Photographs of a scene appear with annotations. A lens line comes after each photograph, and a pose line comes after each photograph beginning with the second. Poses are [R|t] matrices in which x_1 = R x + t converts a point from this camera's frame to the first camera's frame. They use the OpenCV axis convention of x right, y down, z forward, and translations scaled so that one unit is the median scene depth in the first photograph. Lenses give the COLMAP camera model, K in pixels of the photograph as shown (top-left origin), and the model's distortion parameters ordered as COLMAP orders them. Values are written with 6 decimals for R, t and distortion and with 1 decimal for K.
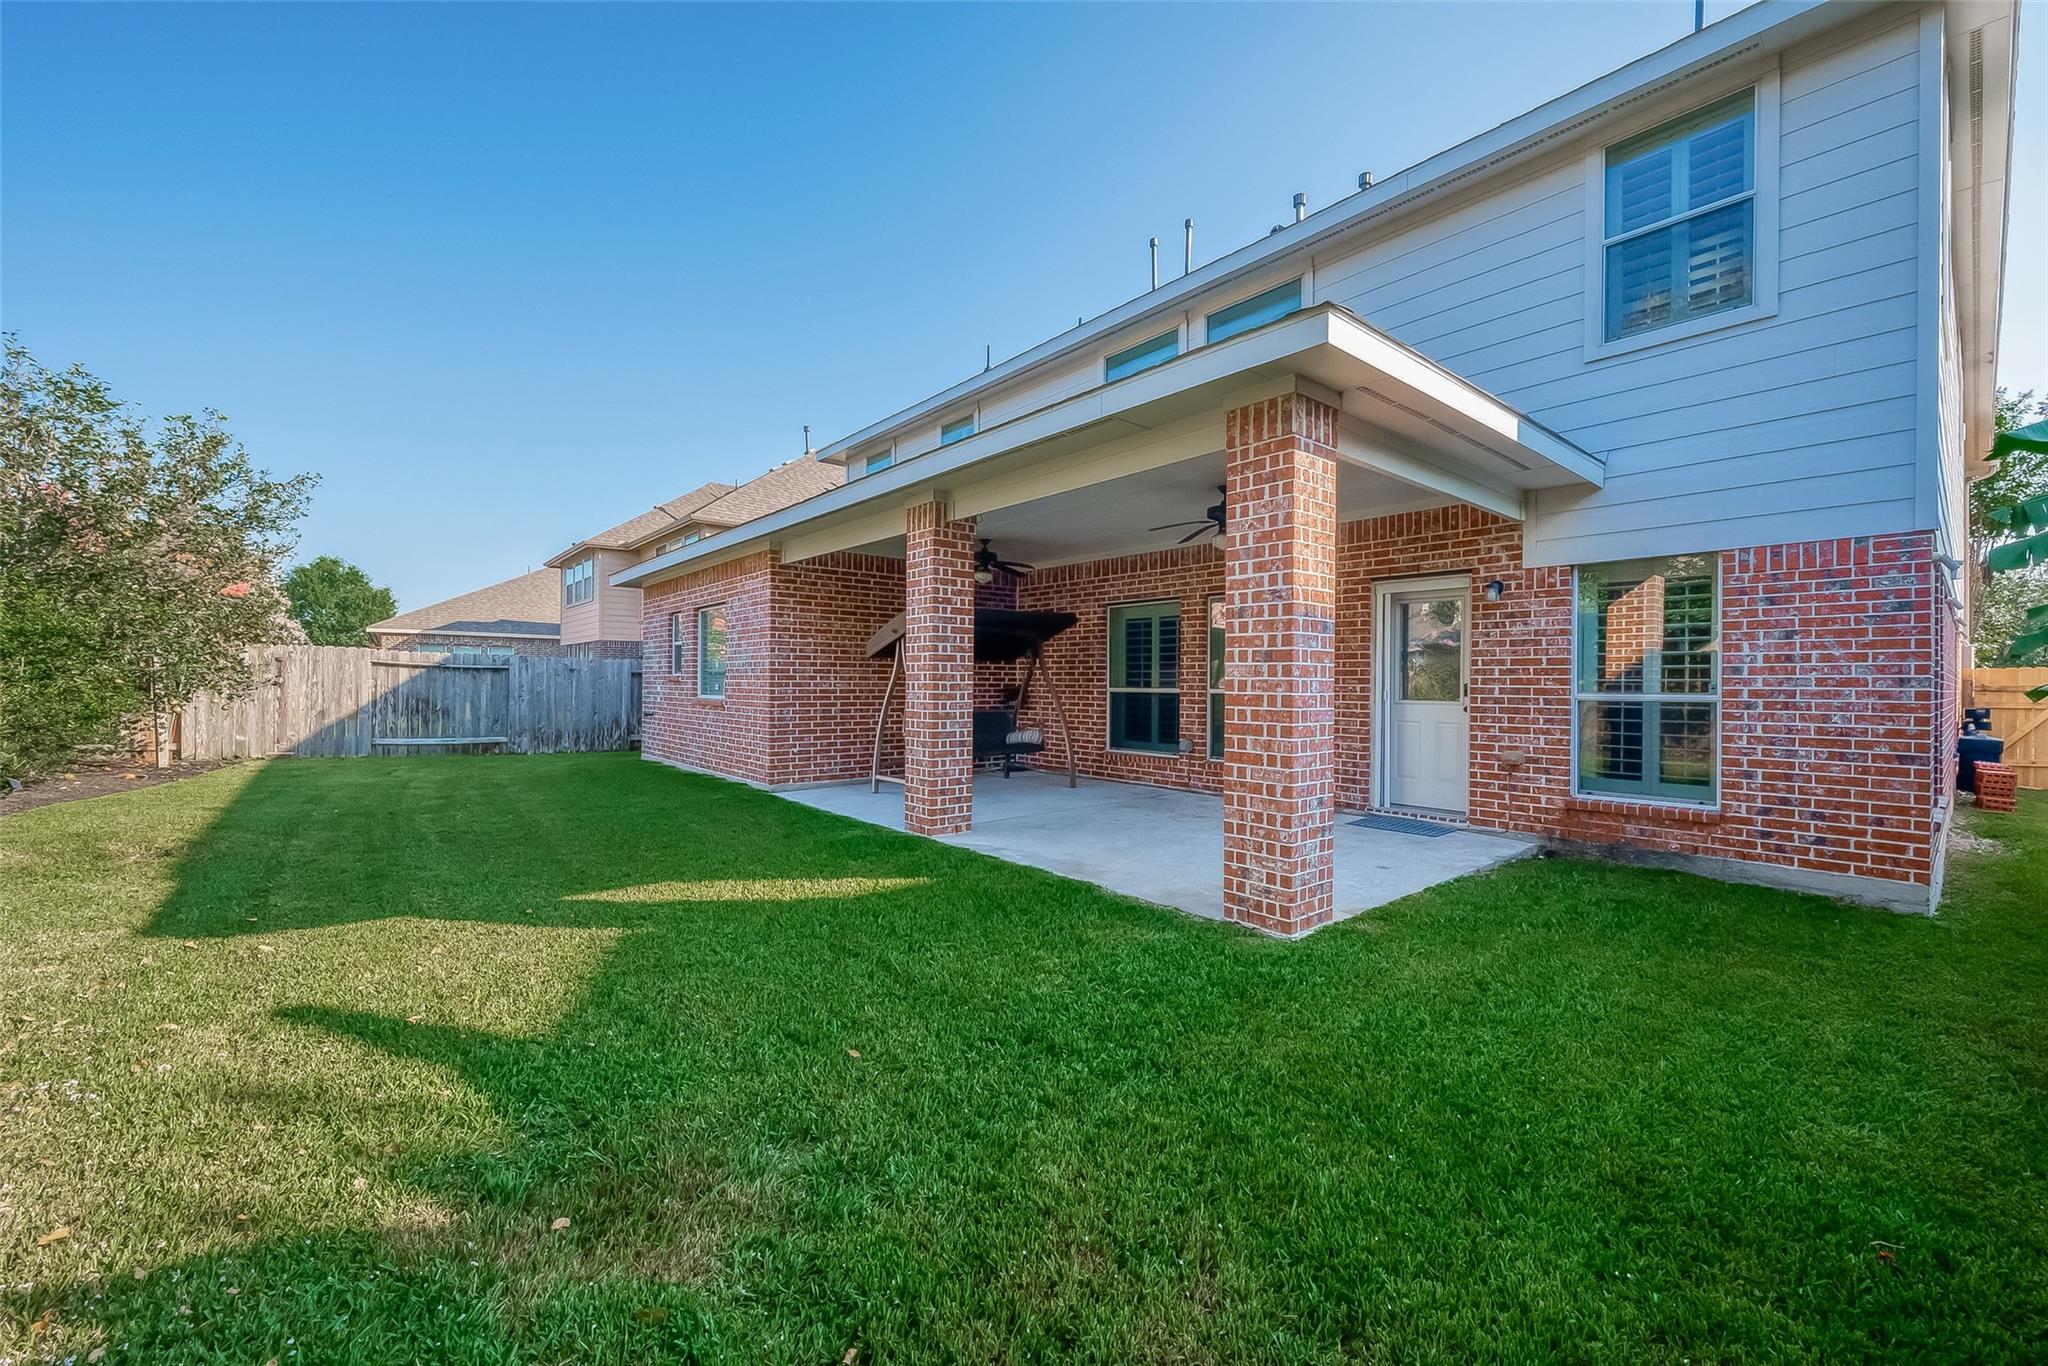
lens RADIAL K [[808.1, 0, 1026.1], [0, 808.1, 683.6], [0, 0, 1]] dist [0.001878, -0.000477]
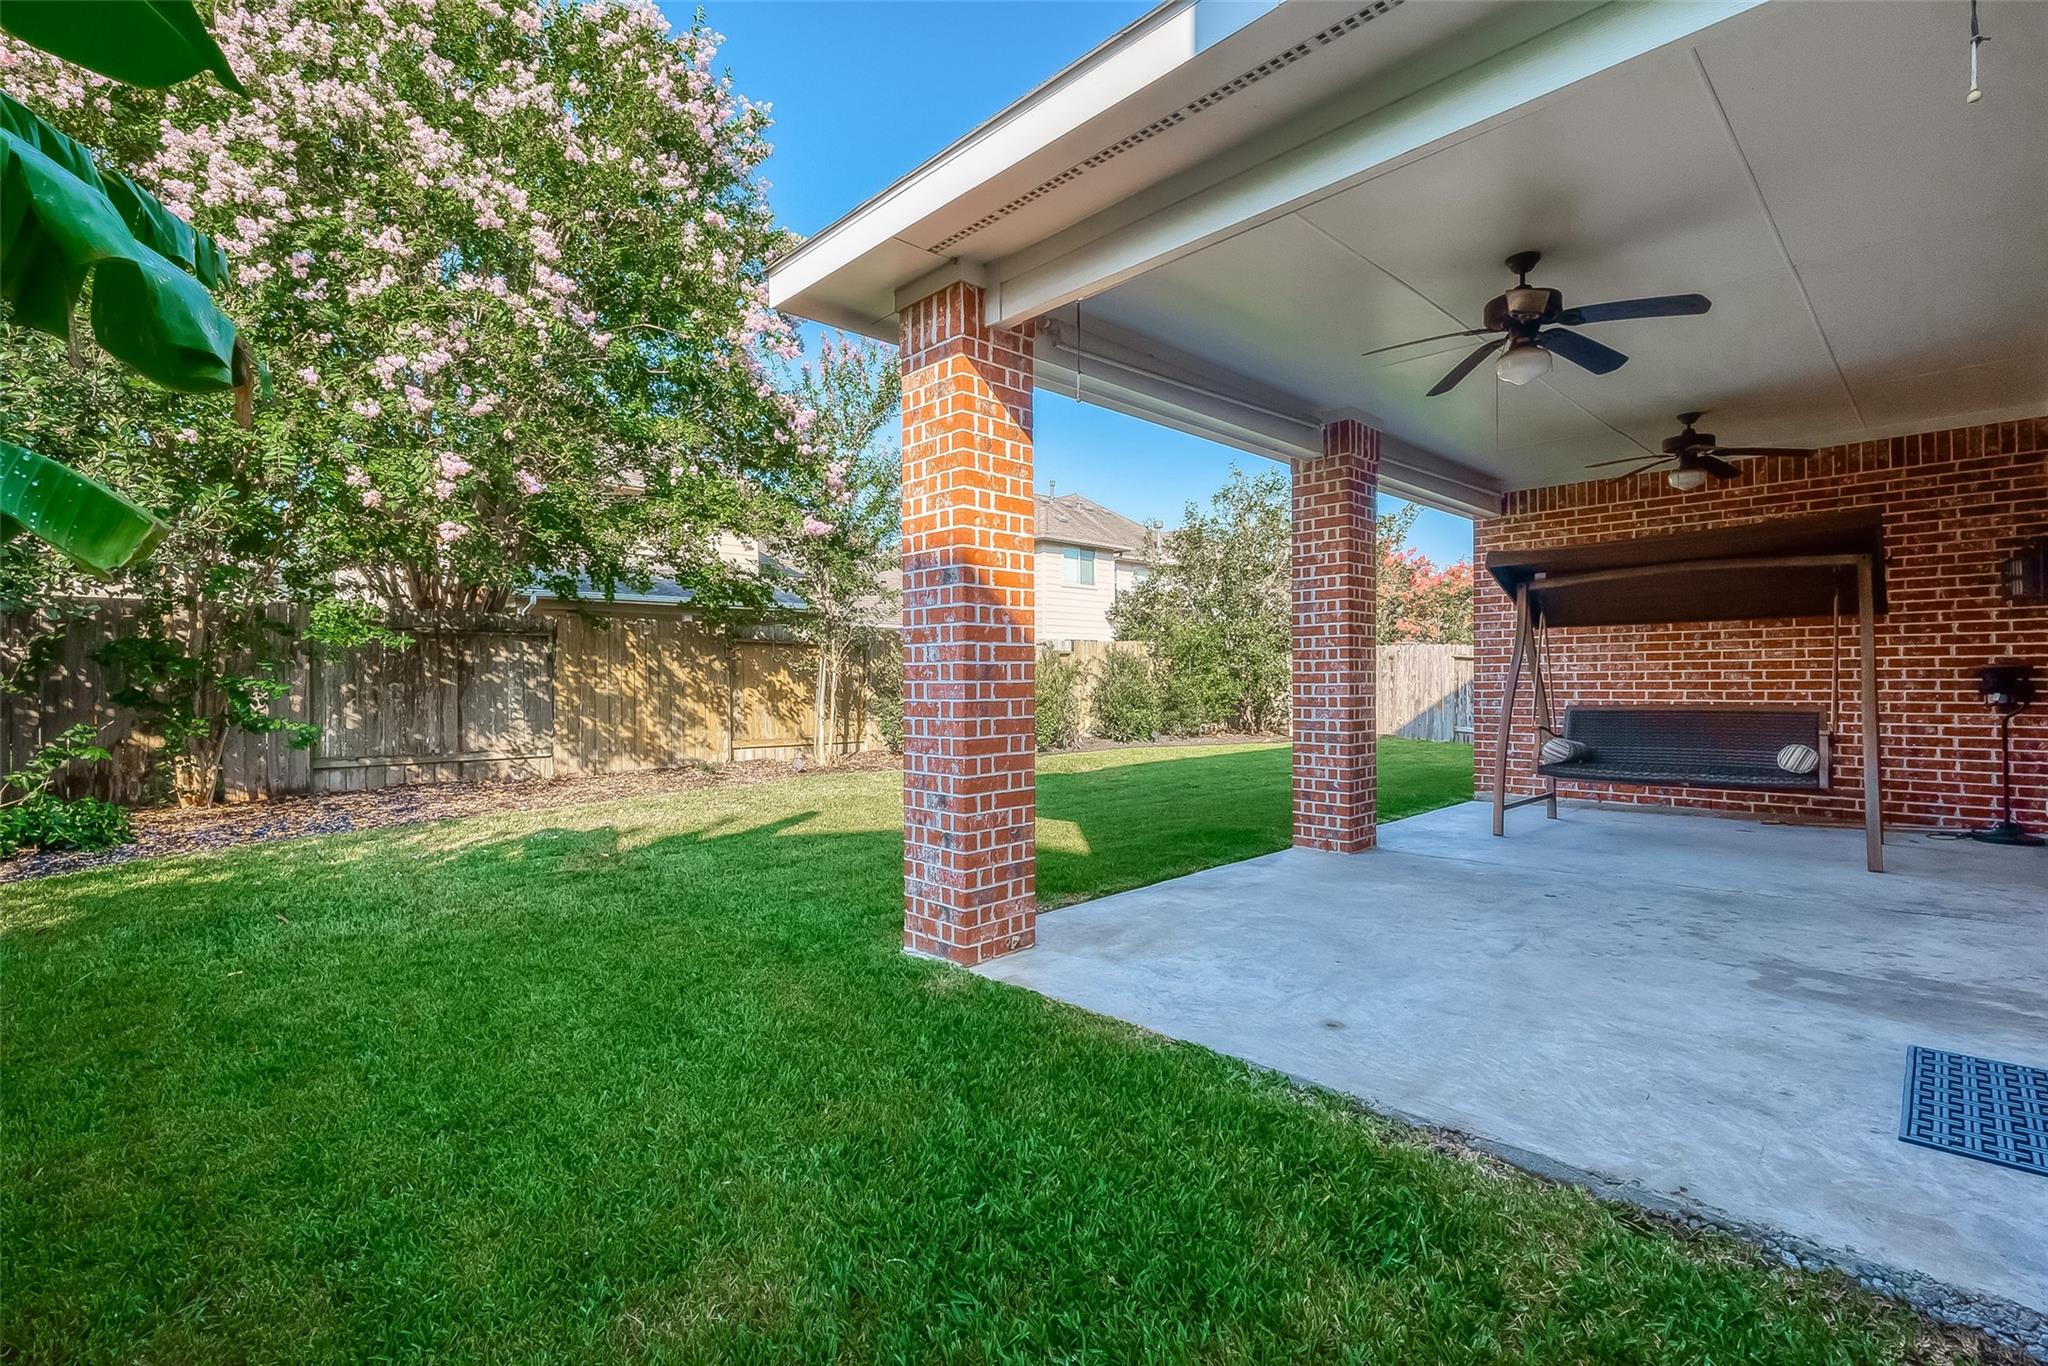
lens RADIAL K [[924.4, 0, 1026.2], [0, 924.4, 683.3], [0, 0, 1]] dist [0.002337, 0.000100]
pose [[0.066221, -0.003528, -0.997799, 0.808473], [0.004333, 0.999985, -0.003248, 0.023056], [0.997796, -0.004109, 0.066235, 0.655284]]
